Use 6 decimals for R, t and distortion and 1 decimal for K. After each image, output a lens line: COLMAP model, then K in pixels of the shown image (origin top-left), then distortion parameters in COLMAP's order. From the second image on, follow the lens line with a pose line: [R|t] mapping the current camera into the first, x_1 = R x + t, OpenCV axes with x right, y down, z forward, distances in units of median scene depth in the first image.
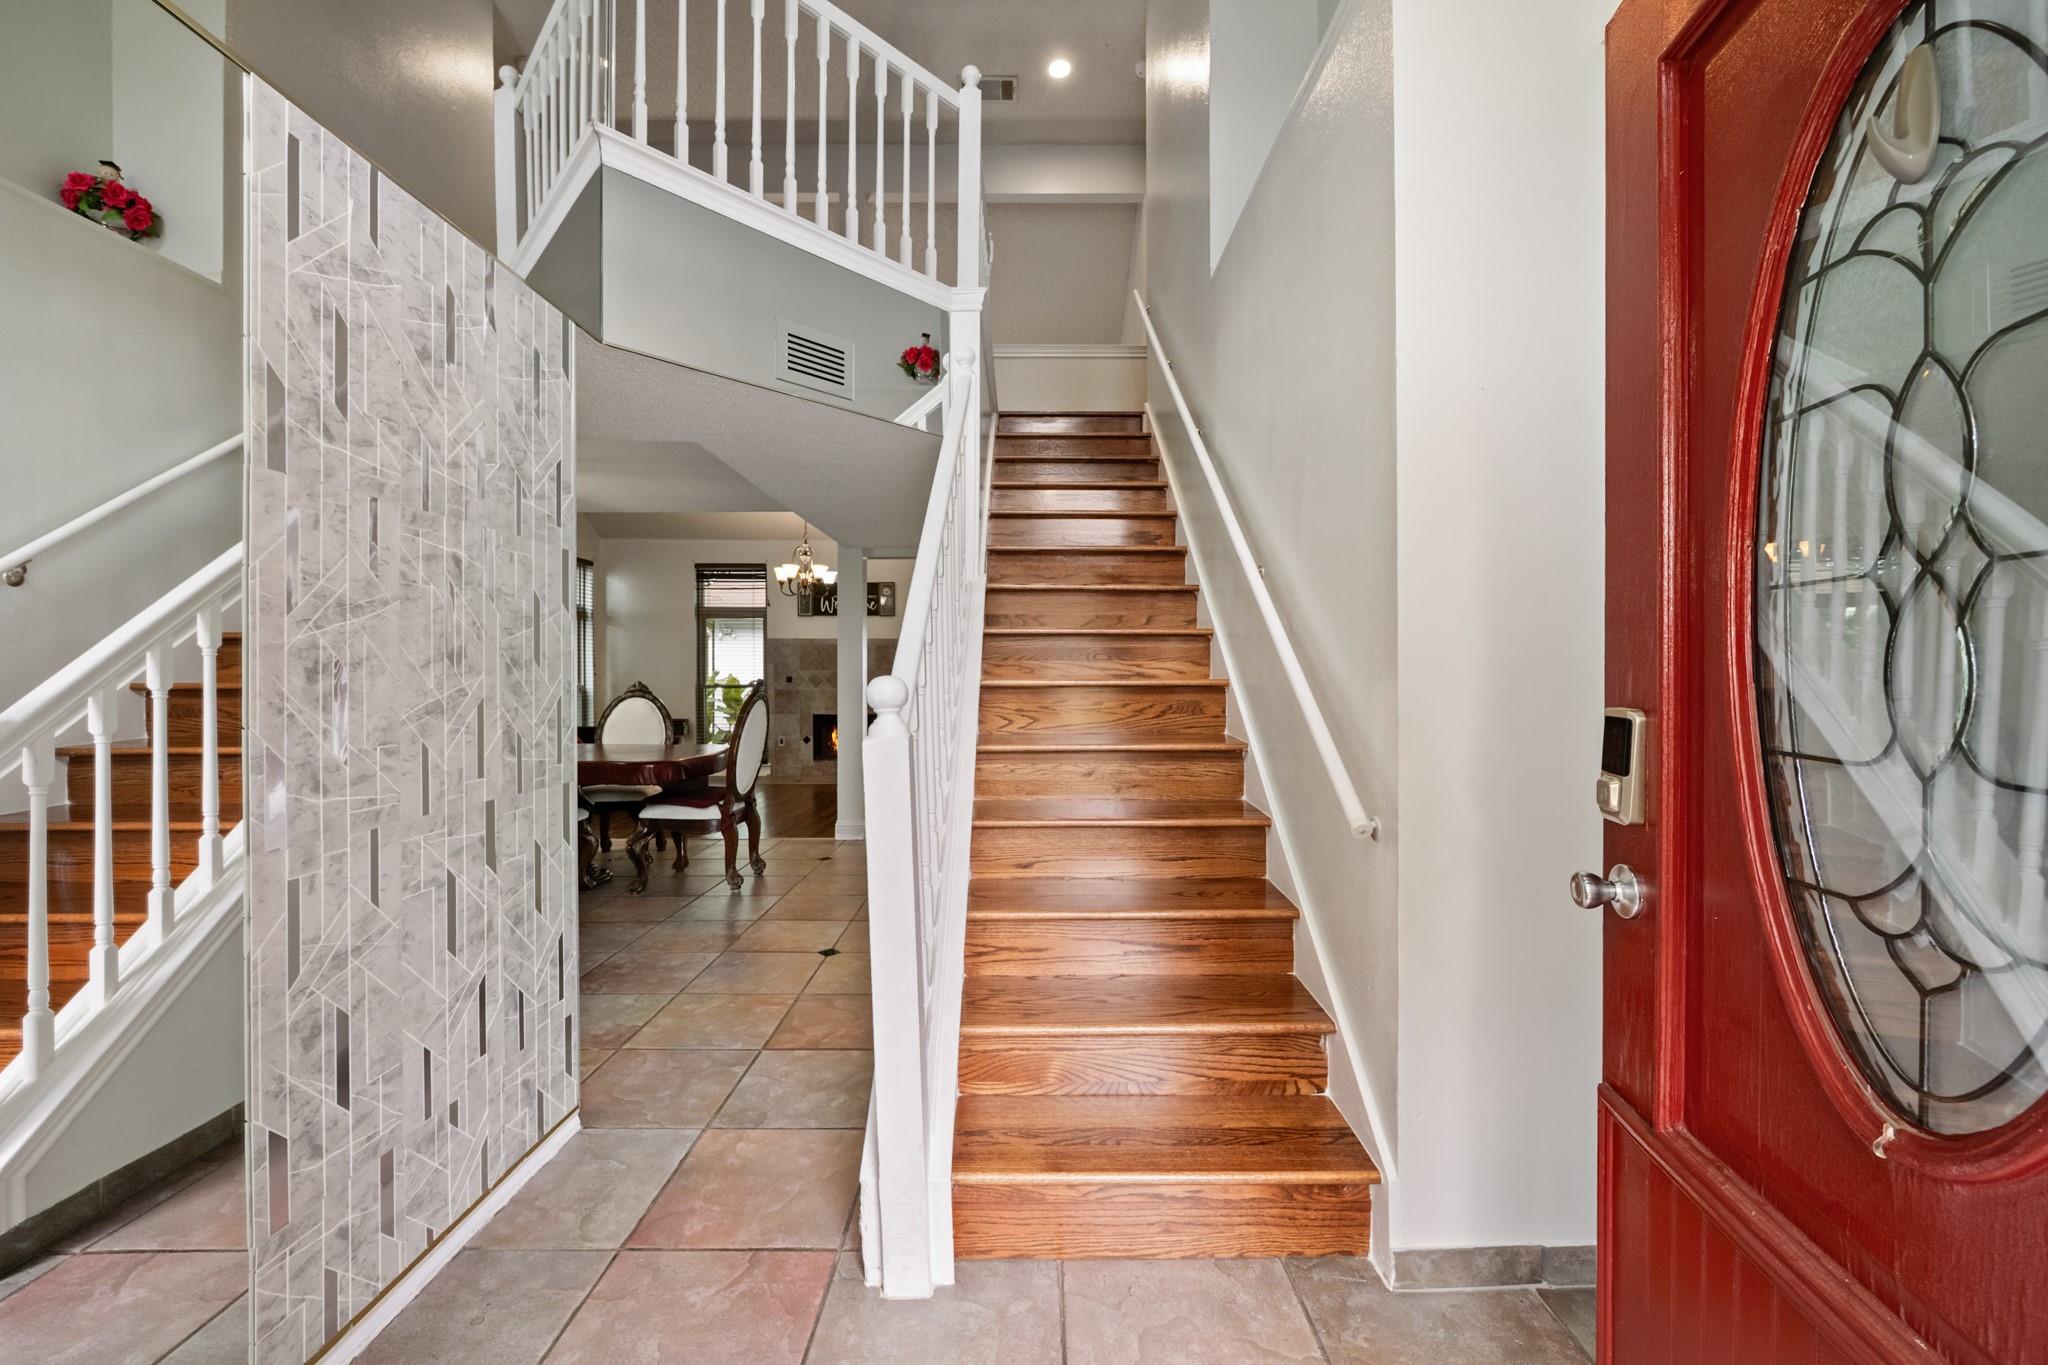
lens RADIAL K [[821.4, 0, 1022.5], [0, 821.4, 675.1], [0, 0, 1]] dist [-0.004155, 0.001341]
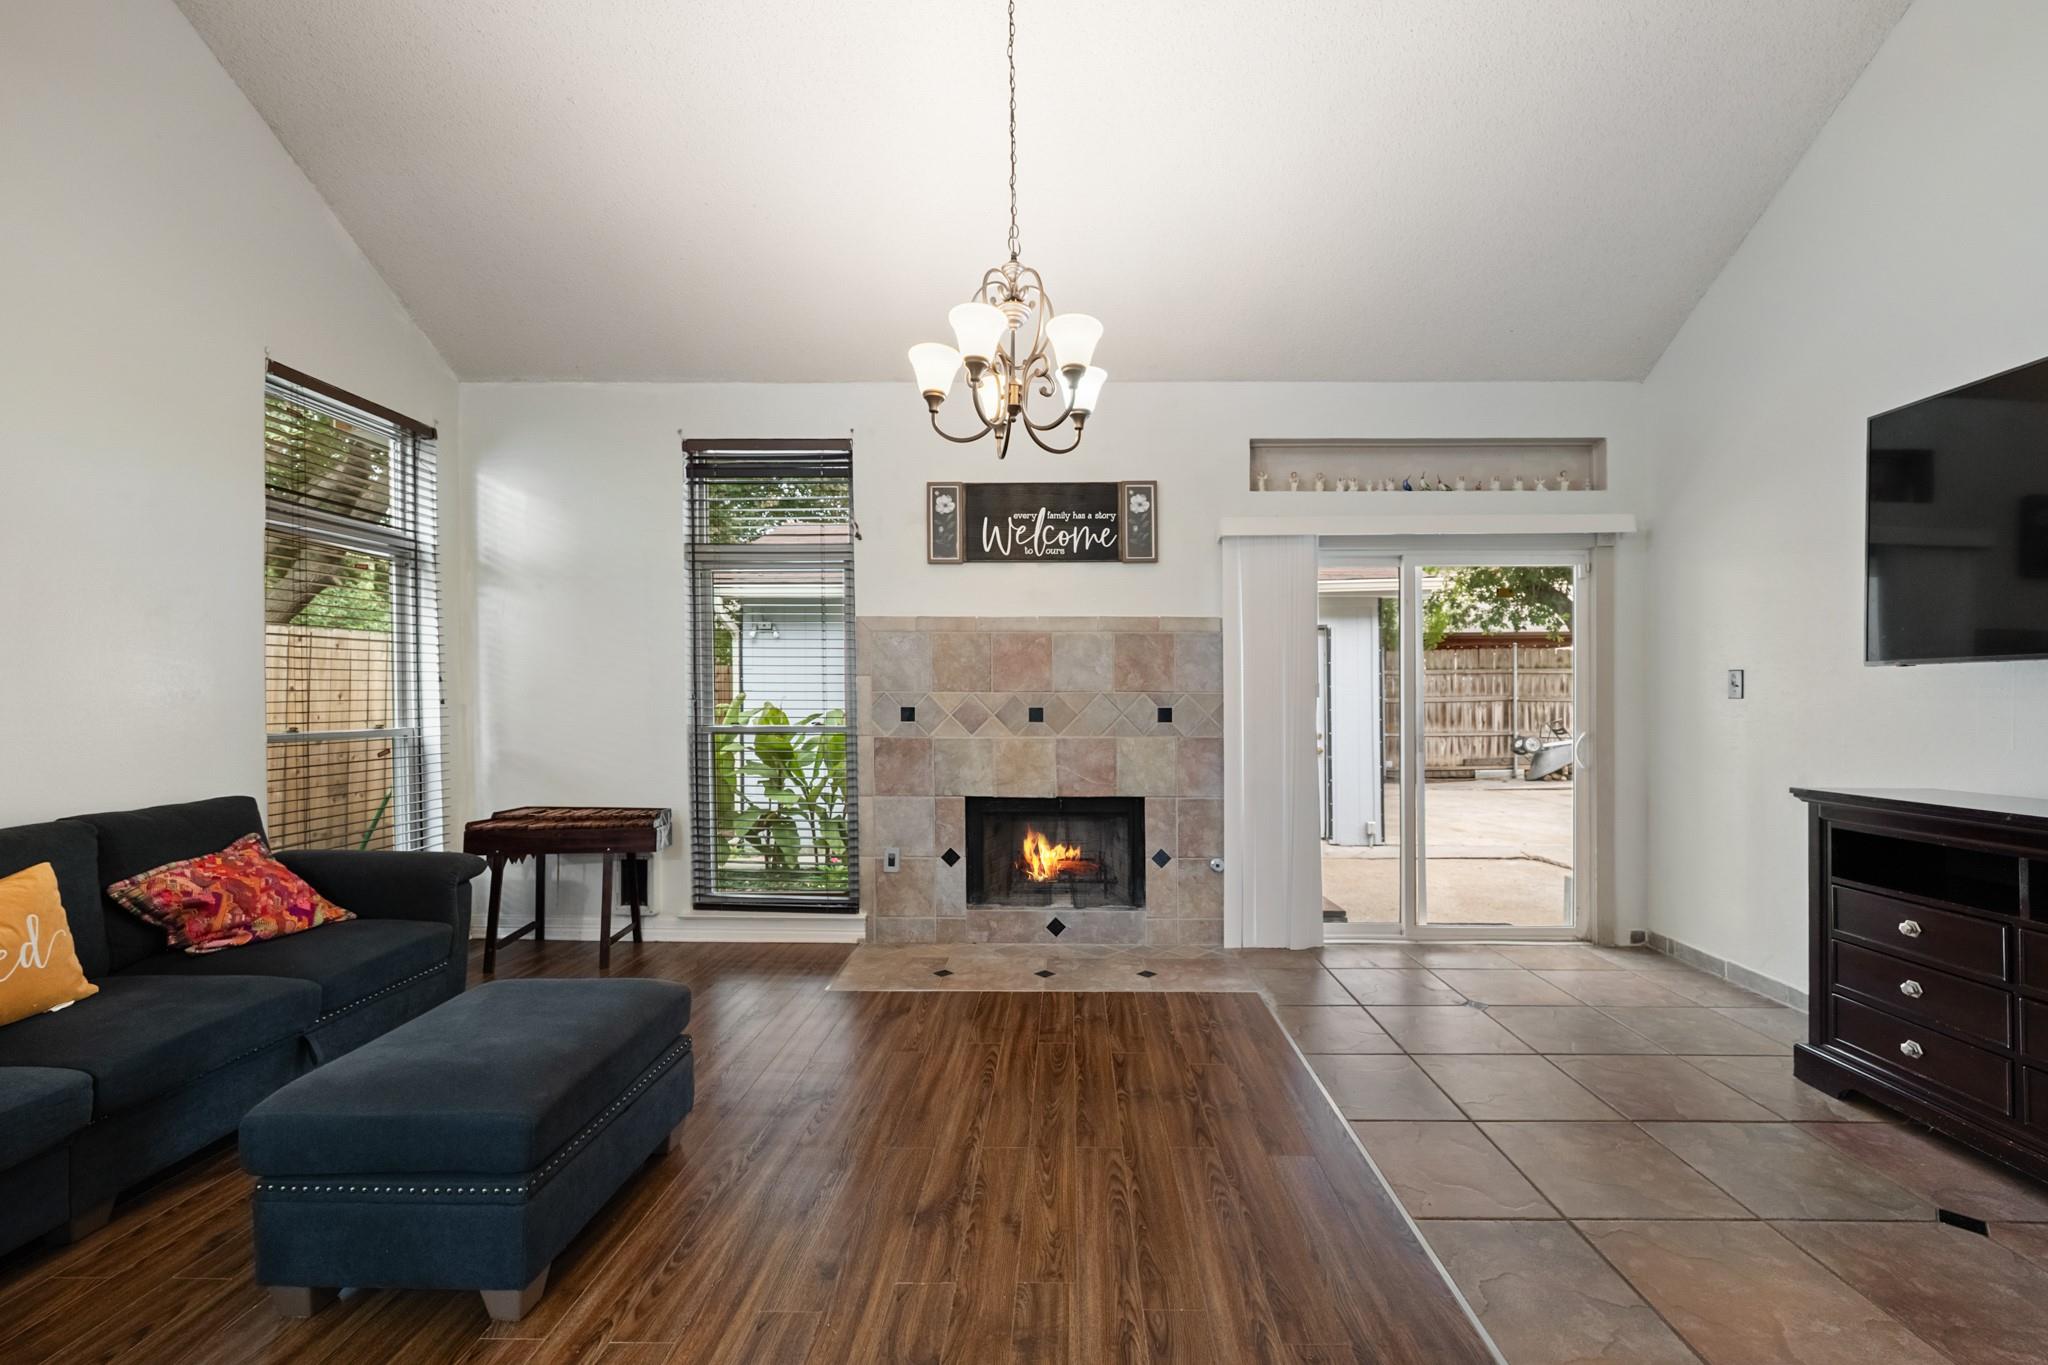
lens RADIAL K [[821.4, 0, 1053.4], [0, 821.4, 715.7], [0, 0, 1]] dist [-0.004155, 0.001341]
pose [[0.999916, -0.001168, -0.012926, -0.204377], [0.001455, 0.999753, 0.022182, -0.003109], [0.012897, -0.022199, 0.999670, 0.580007]]
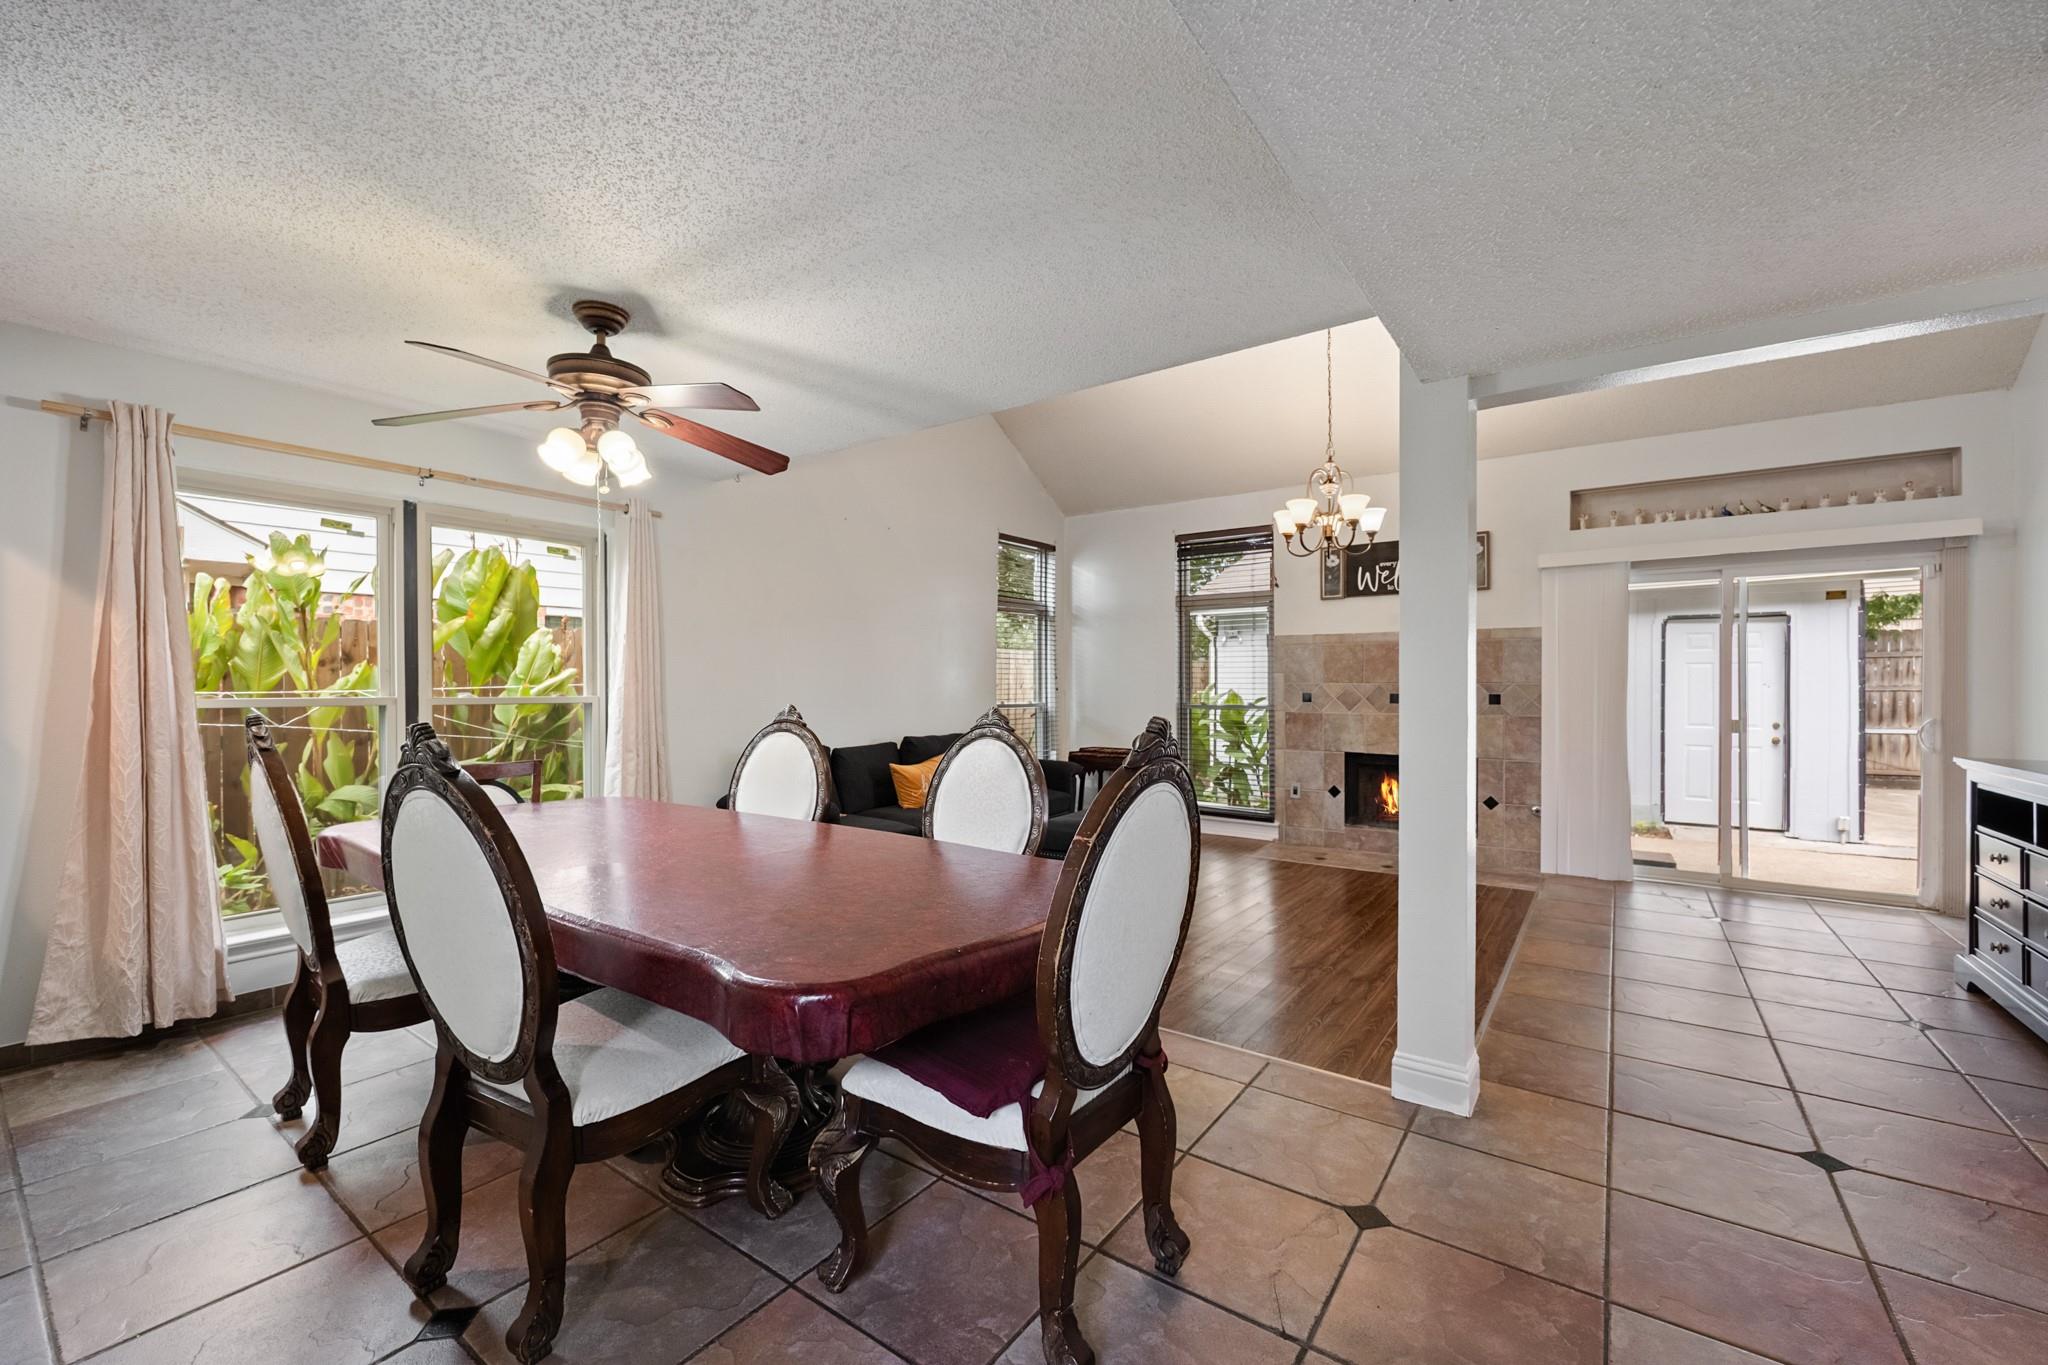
lens RADIAL K [[821.4, 0, 1021.9], [0, 821.4, 698.1], [0, 0, 1]] dist [-0.004155, 0.001341]
pose [[0.807728, 0.006613, -0.589518, -0.081636], [0.002522, 0.999889, 0.014672, -0.004344], [0.589550, -0.013337, 0.807622, 0.336643]]
